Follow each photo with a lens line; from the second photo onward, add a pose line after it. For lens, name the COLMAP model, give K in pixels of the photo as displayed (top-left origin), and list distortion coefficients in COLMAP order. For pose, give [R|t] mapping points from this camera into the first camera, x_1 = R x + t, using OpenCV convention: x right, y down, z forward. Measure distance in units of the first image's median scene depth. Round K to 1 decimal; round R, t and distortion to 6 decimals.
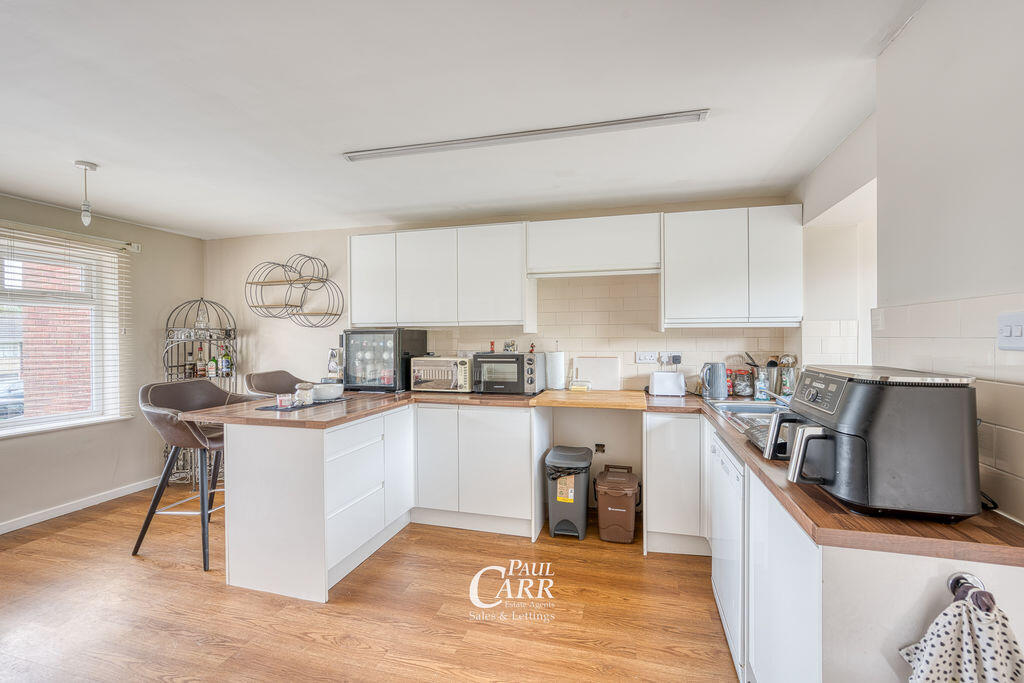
lens RADIAL K [[416.7, 0, 512.0], [0, 416.7, 341.5], [0, 0, 1]] dist [0.000669, 0.000228]
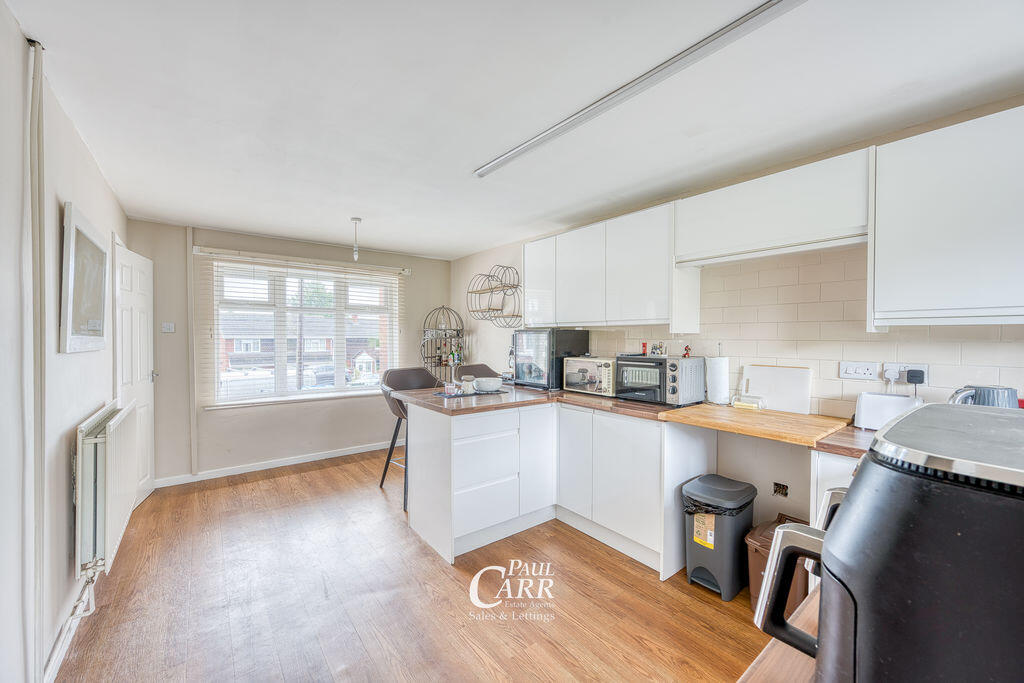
lens RADIAL K [[403.2, 0, 512.4], [0, 403.2, 346.0], [0, 0, 1]] dist [0.000022, 0.000099]
pose [[0.803759, 0.021752, -0.594558, 0.251518], [-0.014617, 0.999752, 0.016817, -0.003660], [0.594776, -0.004826, 0.803877, 0.145691]]
